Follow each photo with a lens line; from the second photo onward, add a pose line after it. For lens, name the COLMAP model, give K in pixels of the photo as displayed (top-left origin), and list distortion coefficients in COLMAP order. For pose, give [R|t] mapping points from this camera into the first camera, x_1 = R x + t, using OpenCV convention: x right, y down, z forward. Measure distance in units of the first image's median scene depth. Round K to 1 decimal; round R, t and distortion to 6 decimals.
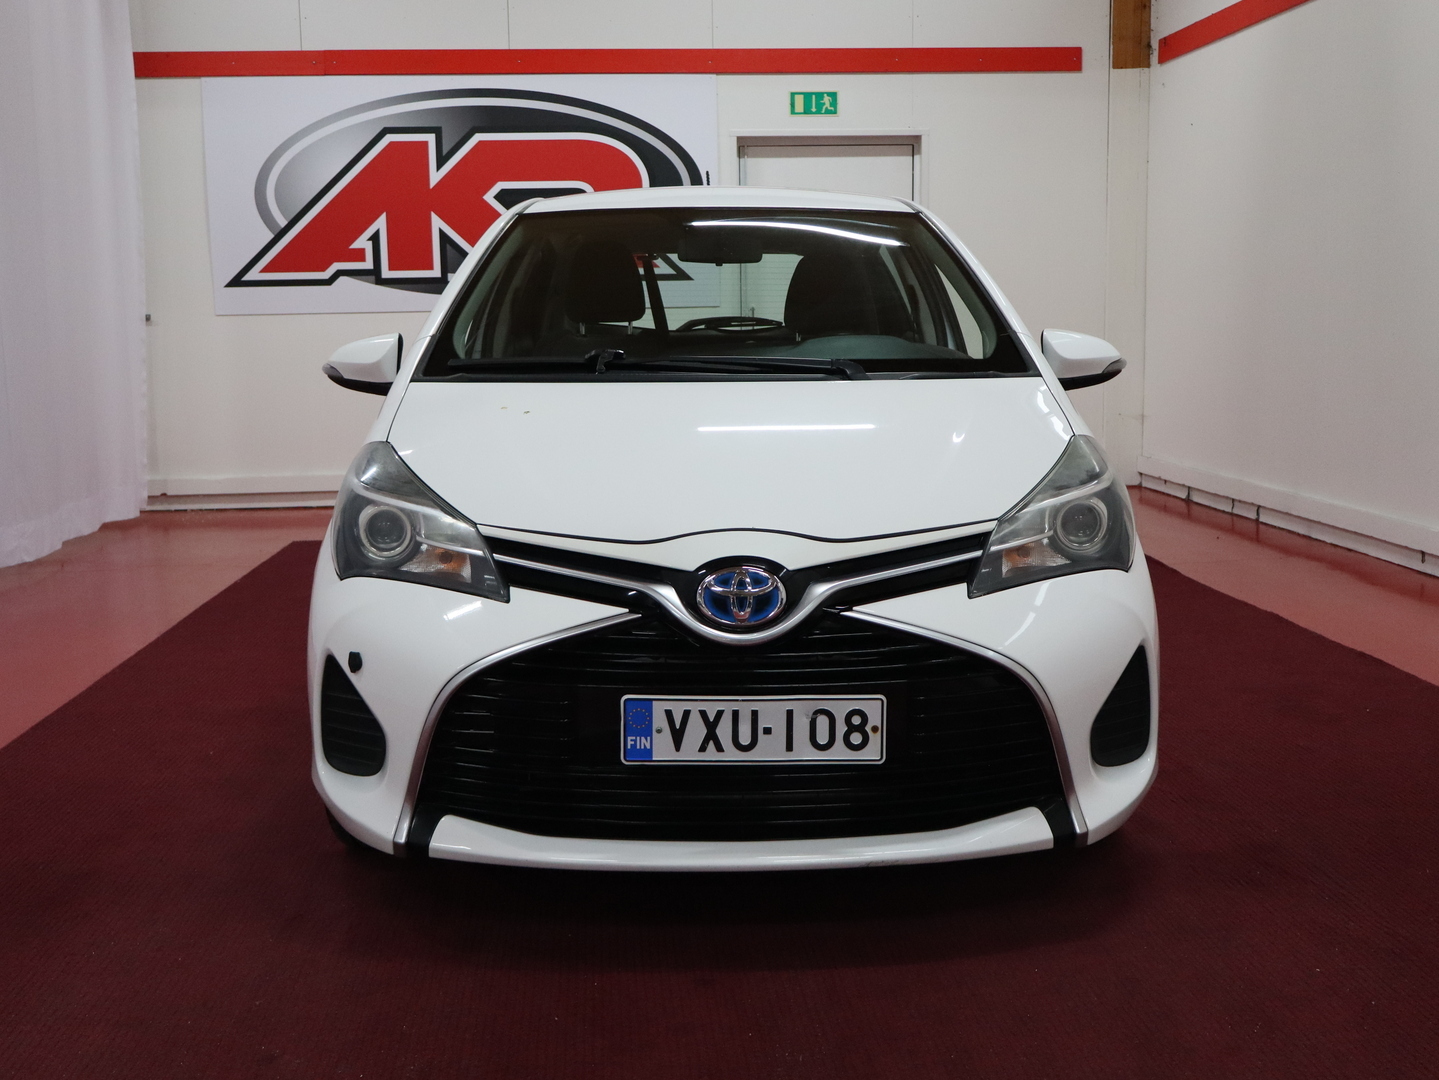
lens RADIAL K [[1477.9, 0, 719.5], [0, 1477.9, 540.0], [0, 0, 1]] dist [0.003370, -0.010245]
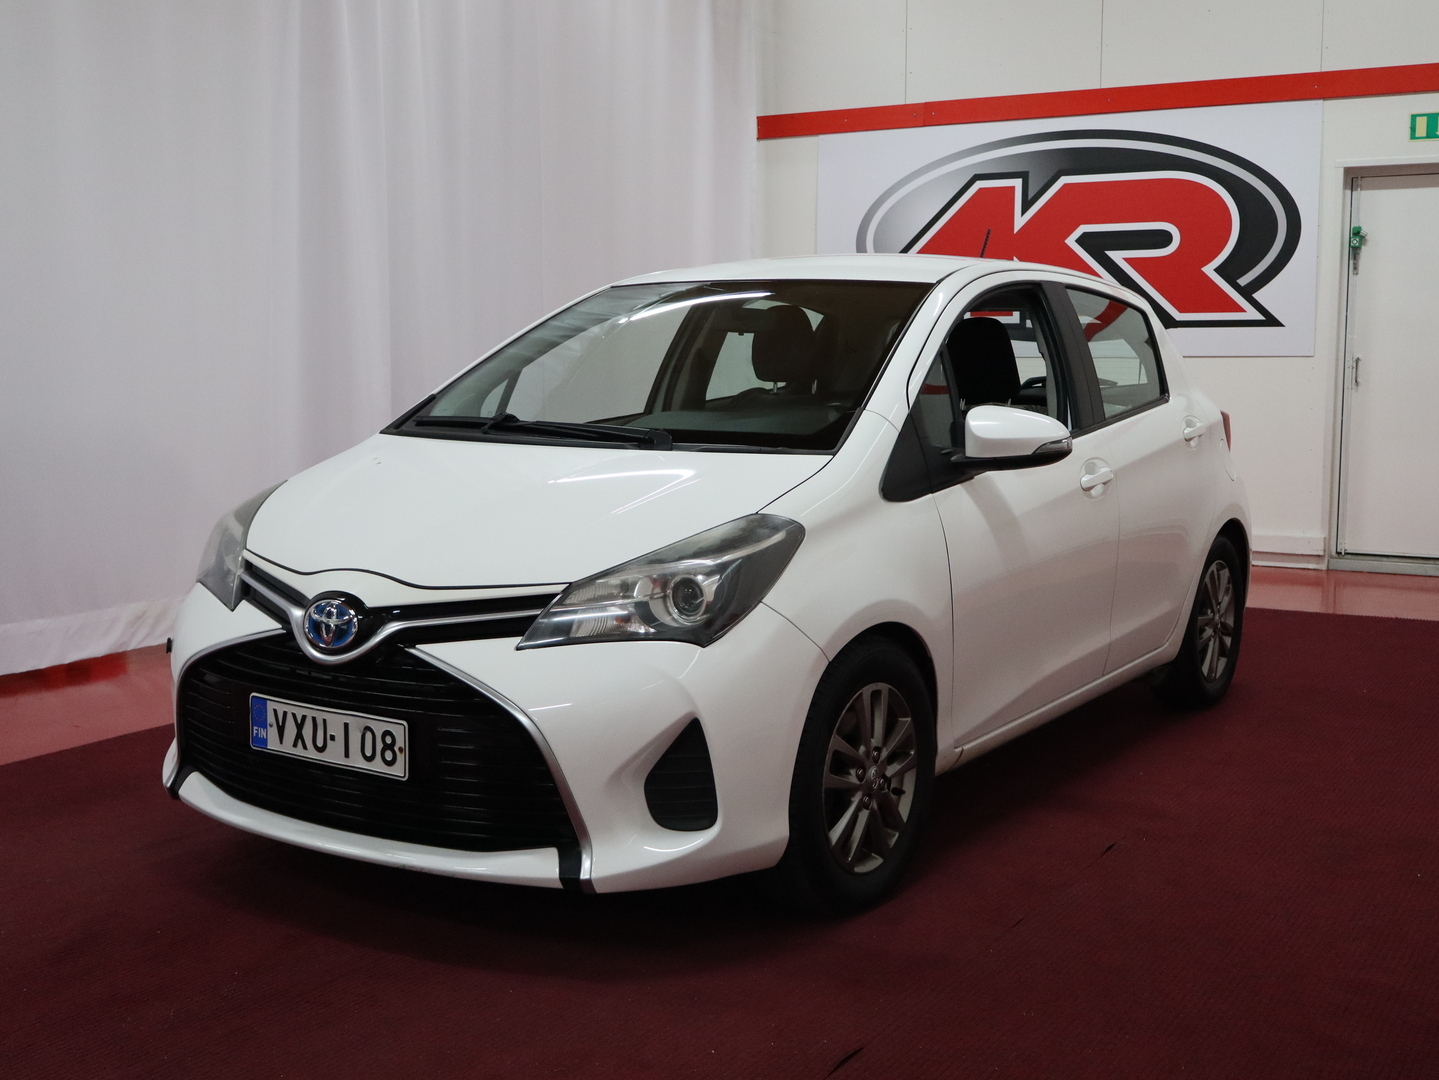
lens RADIAL K [[1561.2, 0, 719.5], [0, 1561.2, 540.0], [0, 0, 1]] dist [-0.010529, 0.016177]
pose [[0.849999, 0.078598, -0.520888, 0.921237], [-0.093601, 0.995607, -0.002512, -0.055723], [0.518402, 0.050890, 0.853622, 0.069611]]
